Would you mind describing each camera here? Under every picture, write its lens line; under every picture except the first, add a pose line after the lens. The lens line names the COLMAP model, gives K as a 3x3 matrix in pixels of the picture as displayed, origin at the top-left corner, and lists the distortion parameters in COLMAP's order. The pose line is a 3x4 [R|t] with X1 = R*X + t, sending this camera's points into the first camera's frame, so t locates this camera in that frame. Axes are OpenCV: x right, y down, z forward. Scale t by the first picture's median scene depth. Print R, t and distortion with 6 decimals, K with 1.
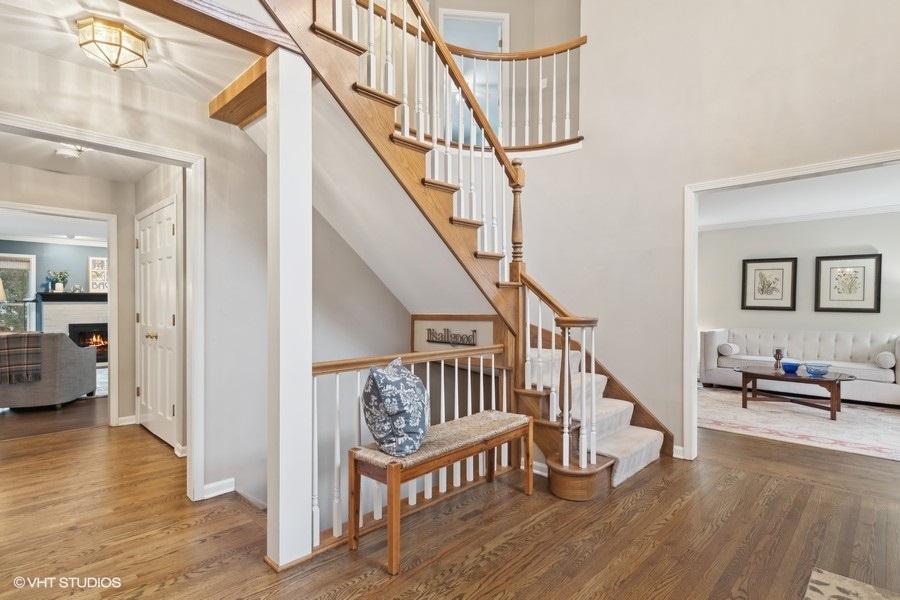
lens RADIAL K [[456.0, 0, 448.8], [0, 456.0, 306.5], [0, 0, 1]] dist [0.016586, -0.000914]
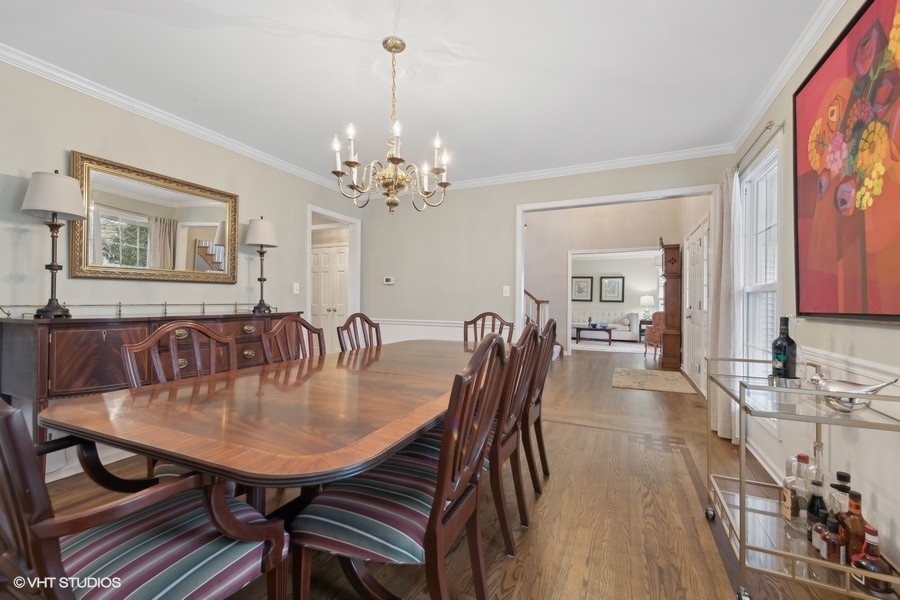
lens RADIAL K [[387.5, 0, 442.7], [0, 387.5, 302.6], [0, 0, 1]] dist [0.002860, -0.000480]
pose [[0.948143, 0.002663, 0.317832, -0.488967], [-0.001100, 0.999986, -0.005097, 0.024331], [-0.317842, 0.004483, 0.948133, -0.495695]]
